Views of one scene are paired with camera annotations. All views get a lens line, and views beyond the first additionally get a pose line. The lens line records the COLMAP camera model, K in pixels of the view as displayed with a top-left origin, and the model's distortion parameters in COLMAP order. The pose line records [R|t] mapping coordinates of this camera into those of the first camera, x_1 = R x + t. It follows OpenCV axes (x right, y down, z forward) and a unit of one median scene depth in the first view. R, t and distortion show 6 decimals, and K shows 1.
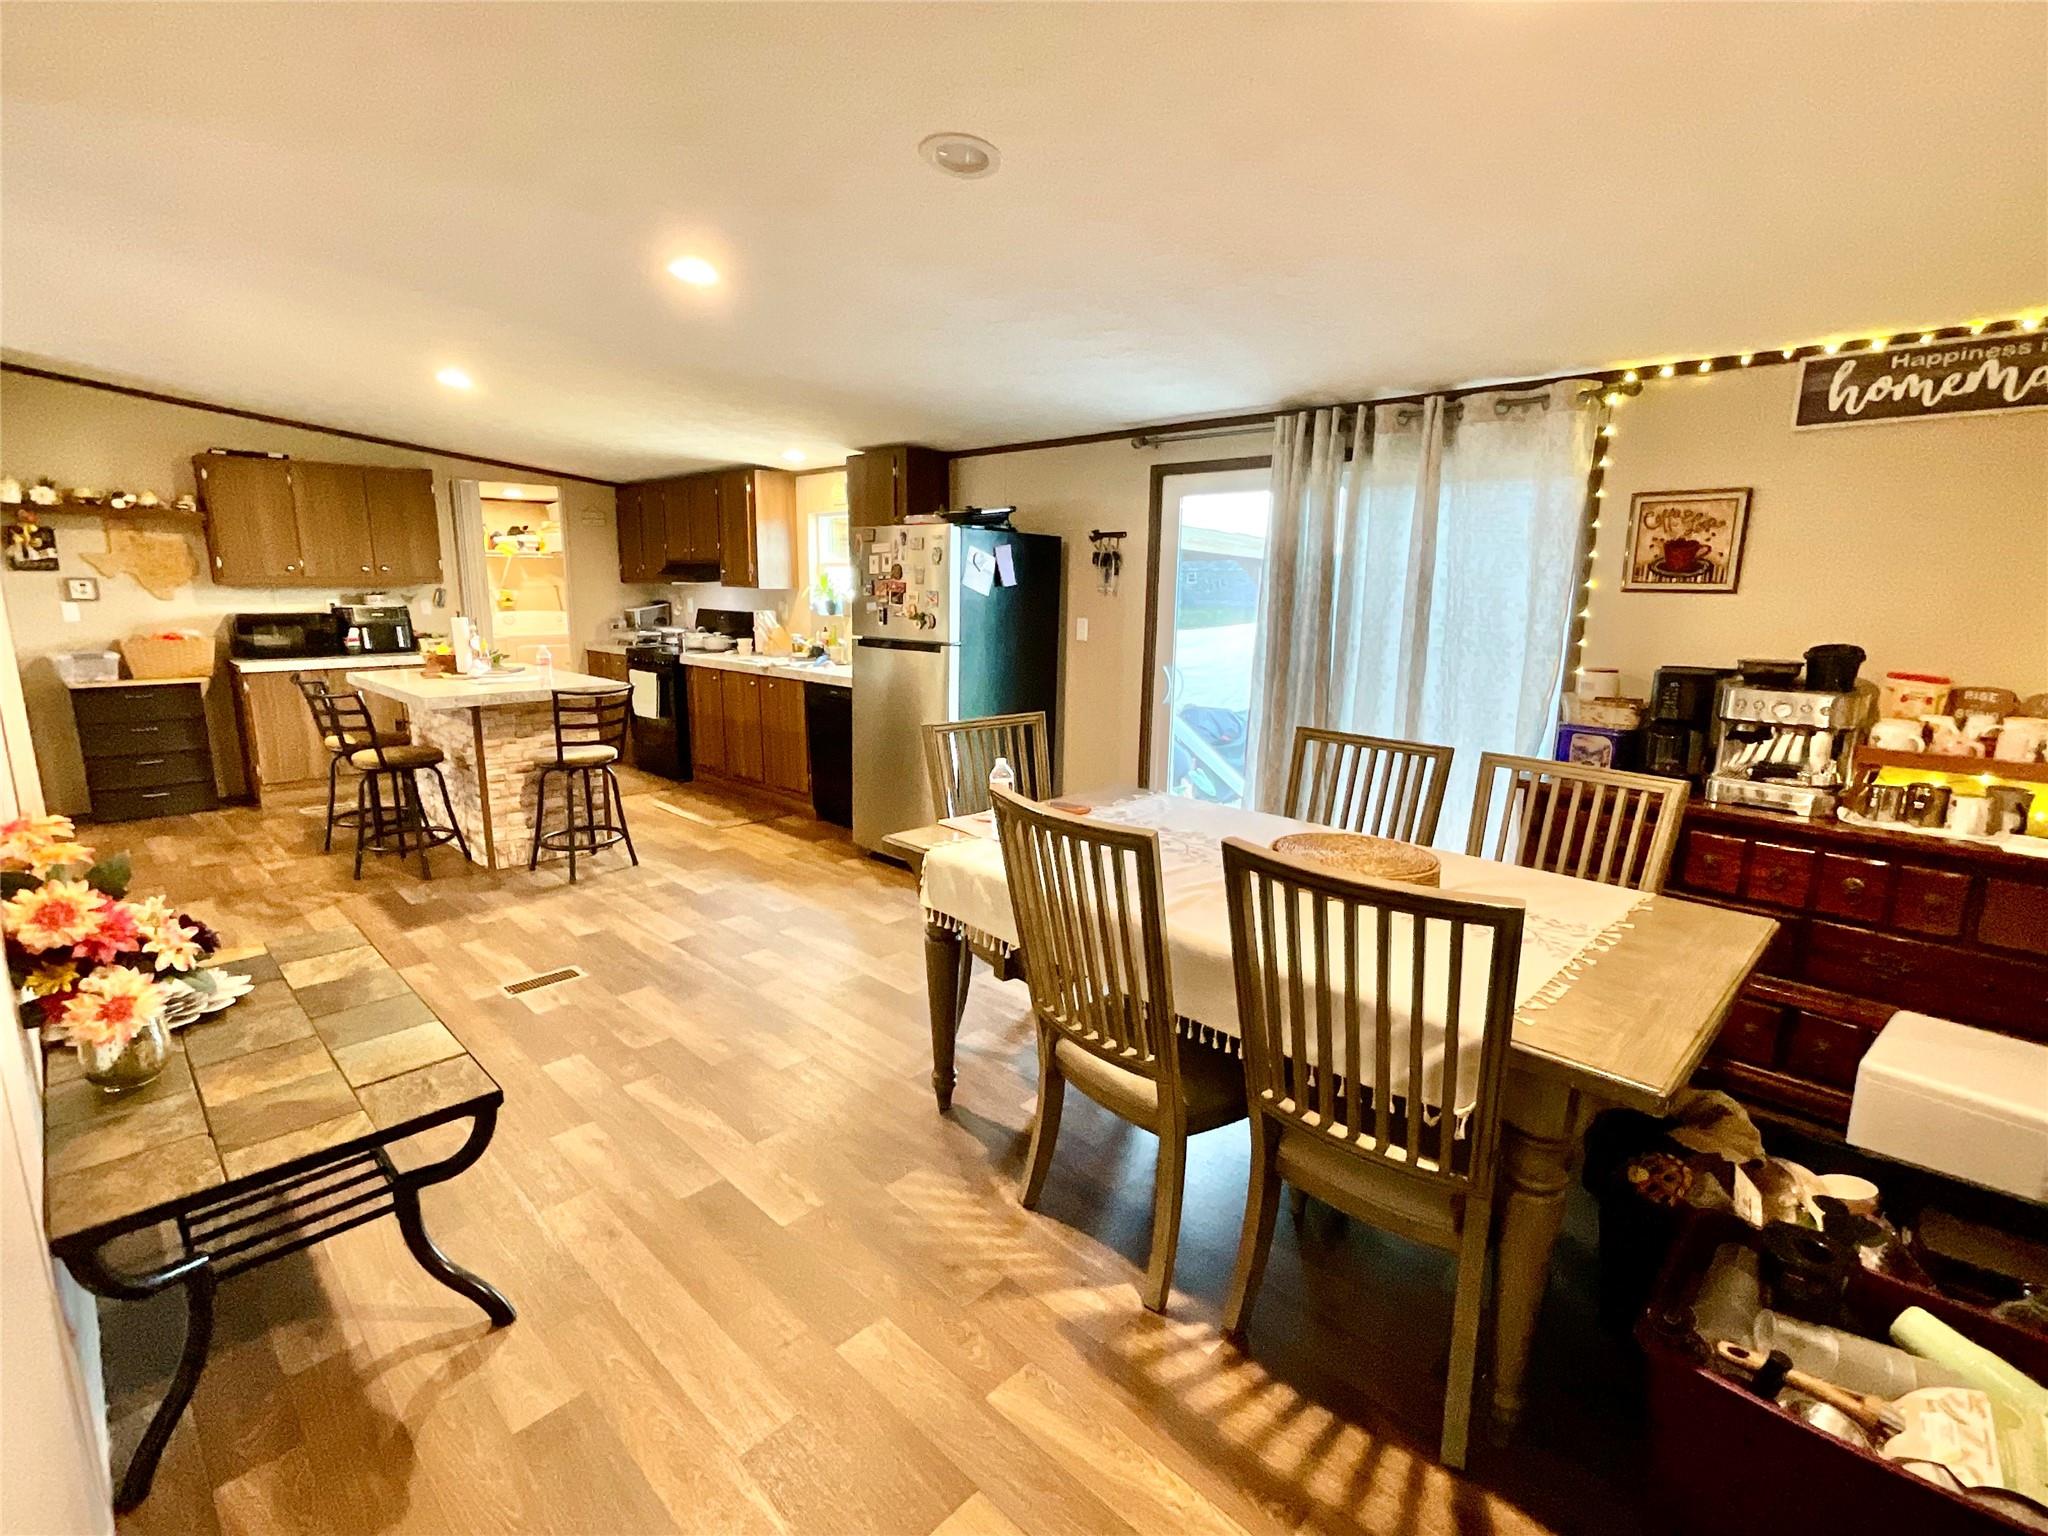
lens RADIAL K [[954.2, 0, 1021.9], [0, 954.2, 771.0], [0, 0, 1]] dist [0.000474, 0.001938]
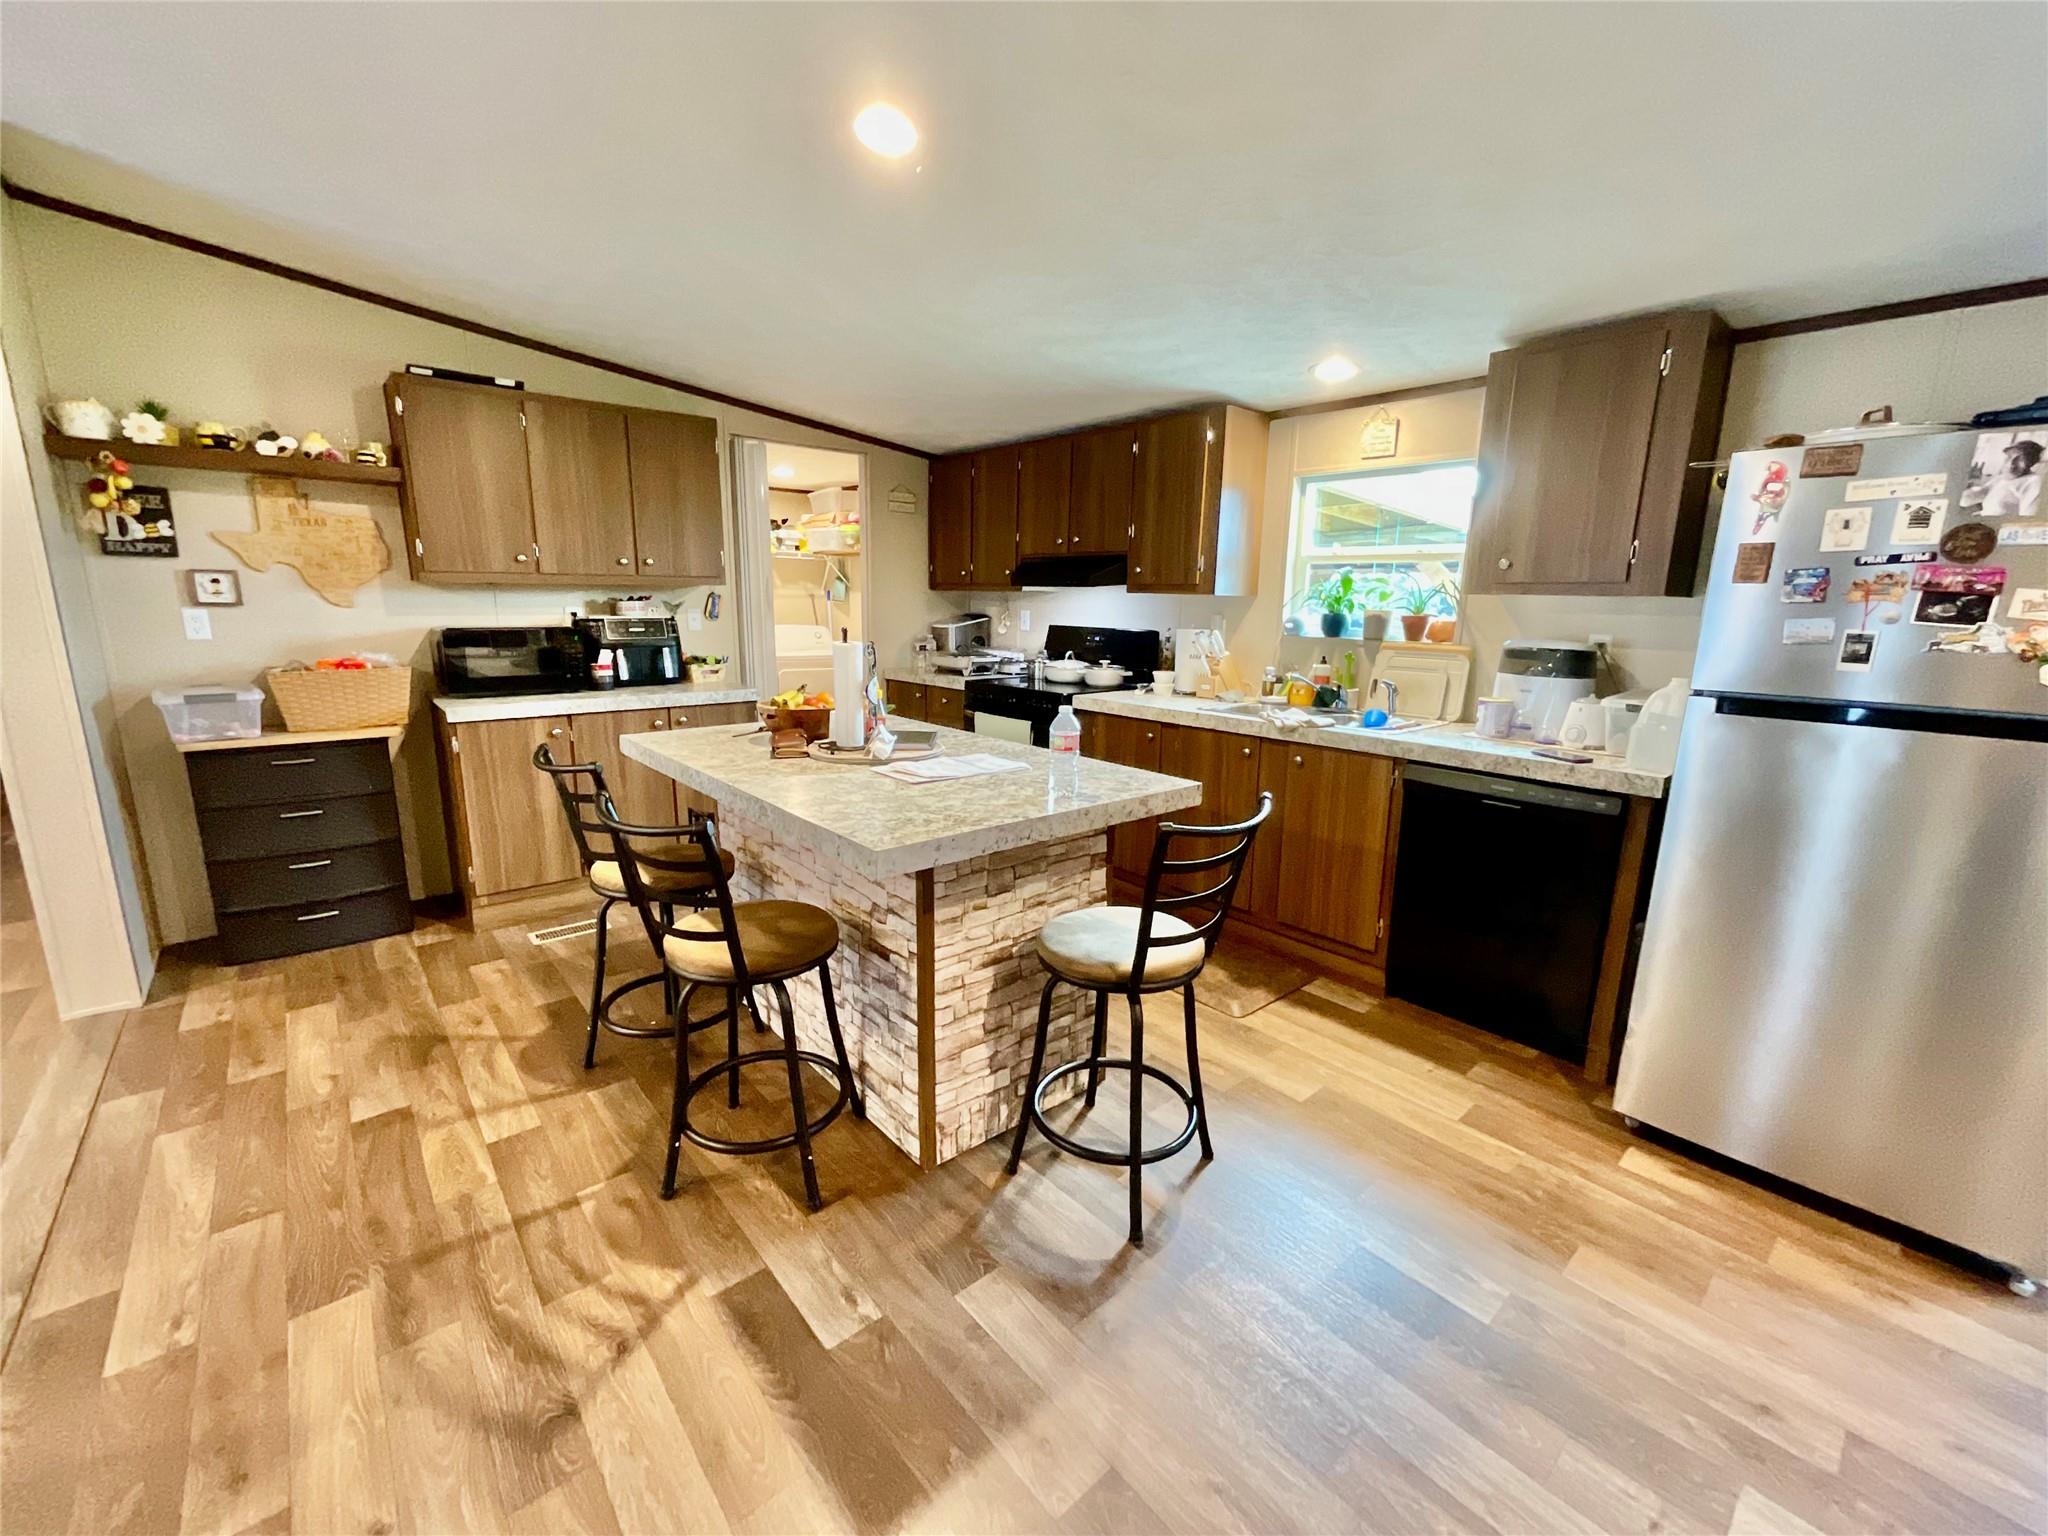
lens RADIAL K [[836.7, 0, 1023.5], [0, 836.7, 767.6], [0, 0, 1]] dist [0.001298, -0.000133]
pose [[0.996454, 0.022544, -0.081059, -0.390086], [-0.022414, 0.999746, 0.002519, -0.081908], [0.081095, -0.000693, 0.996706, 0.475934]]
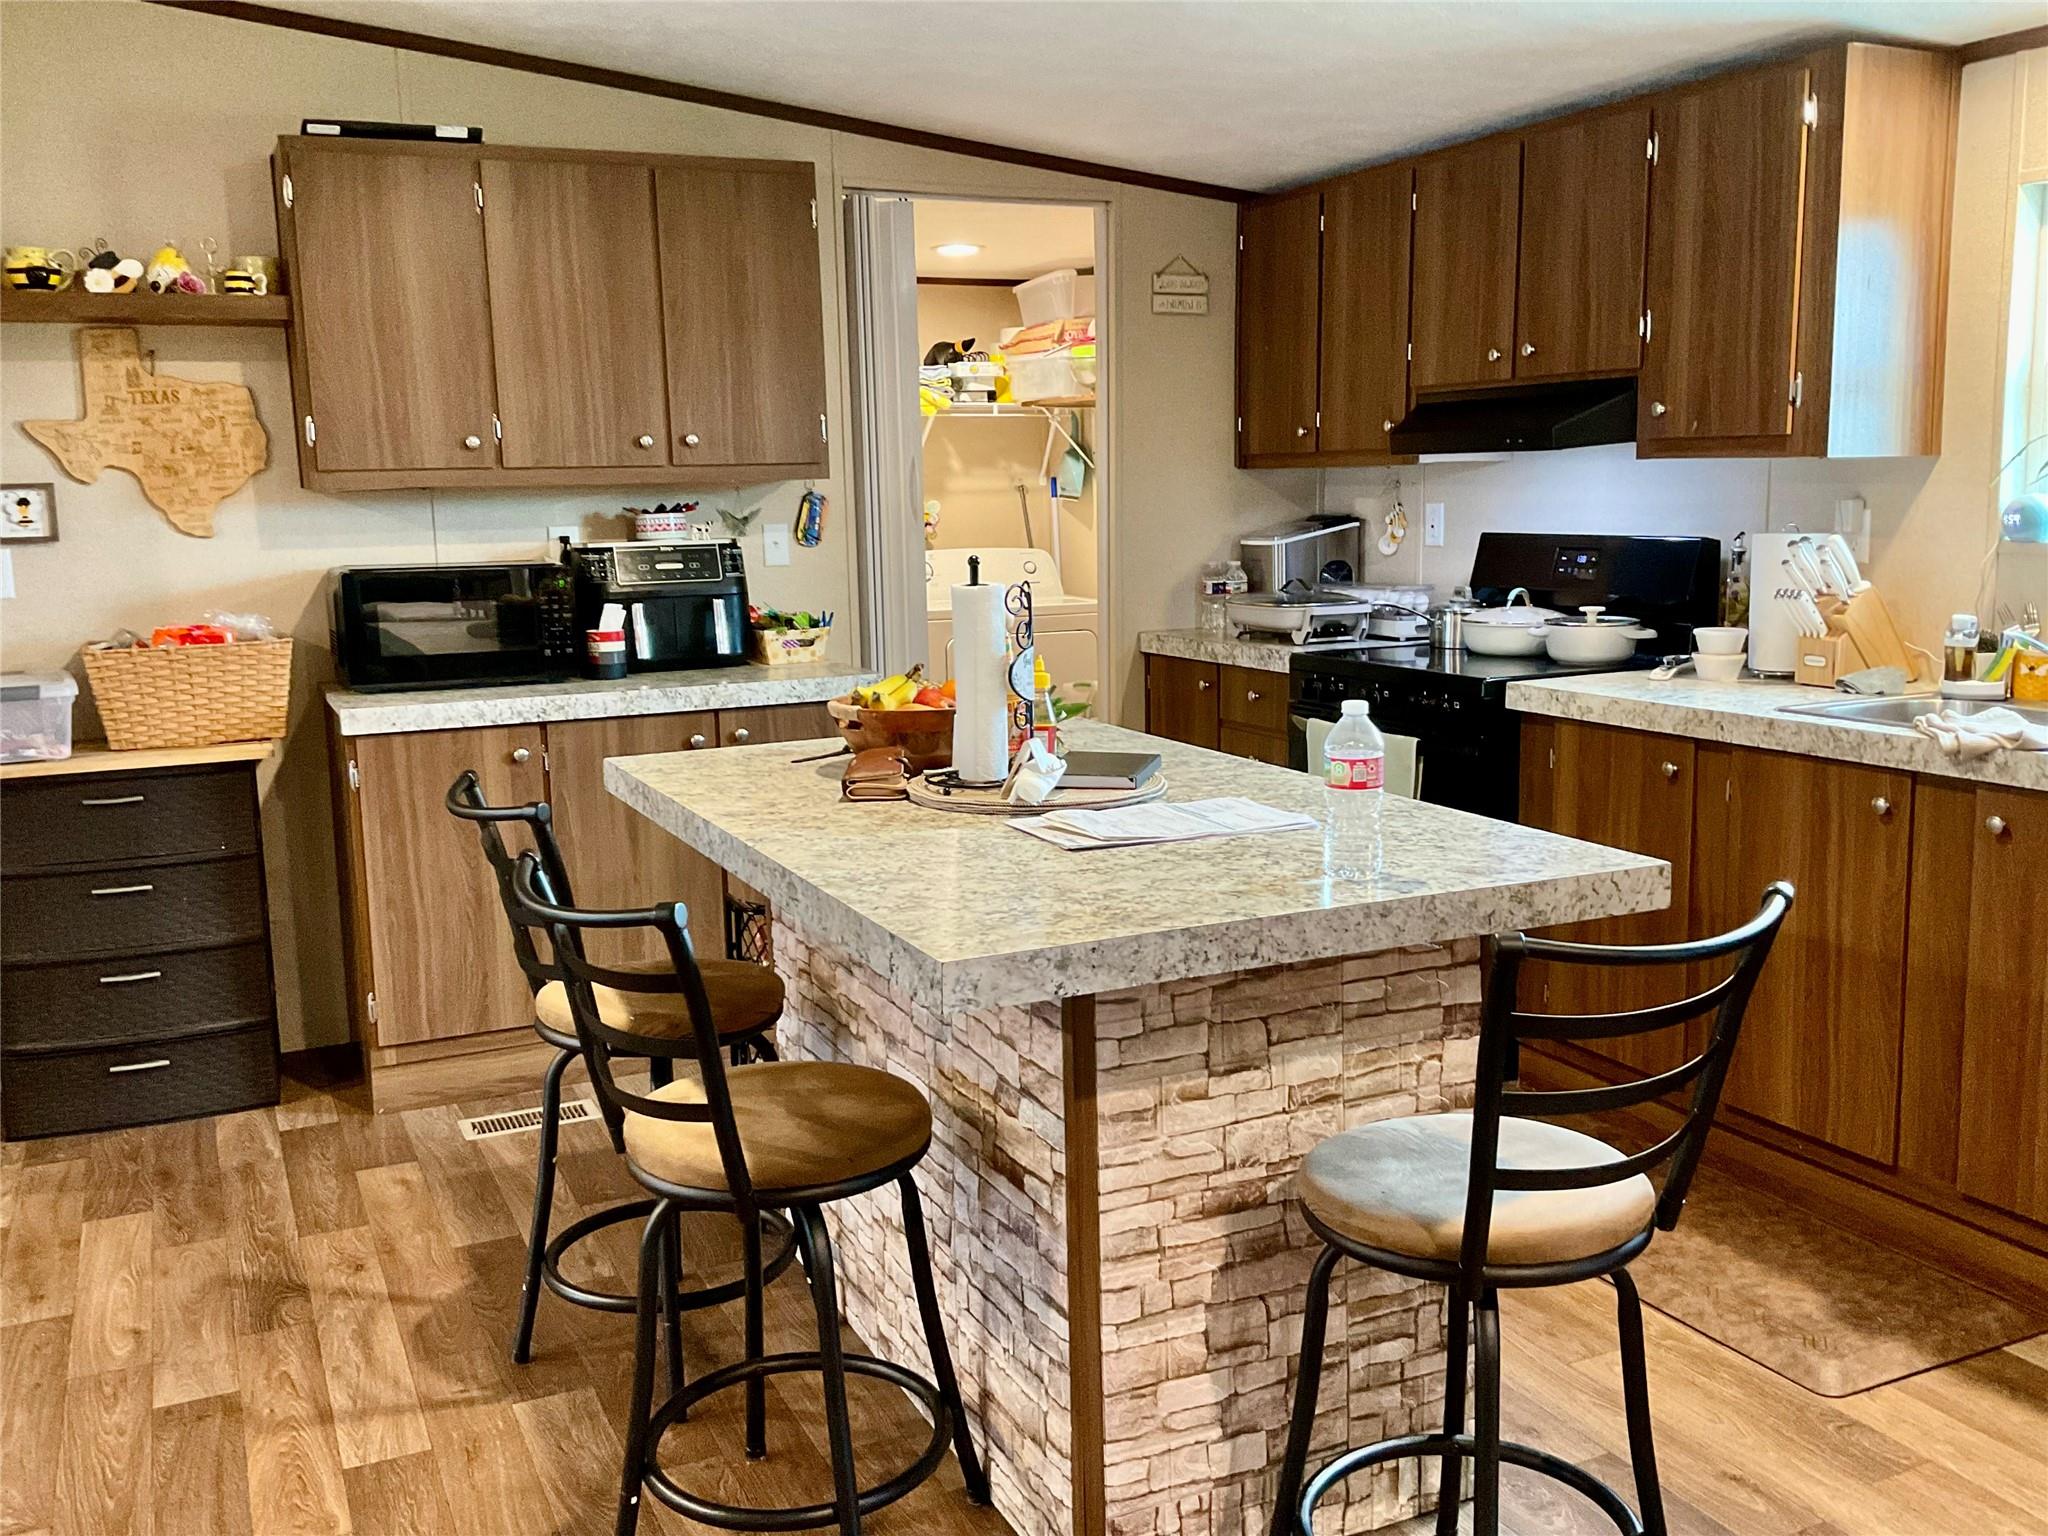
lens RADIAL K [[1802.1, 0, 1023.8], [0, 1802.1, 762.7], [0, 0, 1]] dist [0.100705, -0.195003]
pose [[0.936169, 0.024753, -0.350678, -0.337499], [-0.039252, 0.998641, -0.034295, -0.078377], [0.349352, 0.045871, 0.935868, 0.447607]]
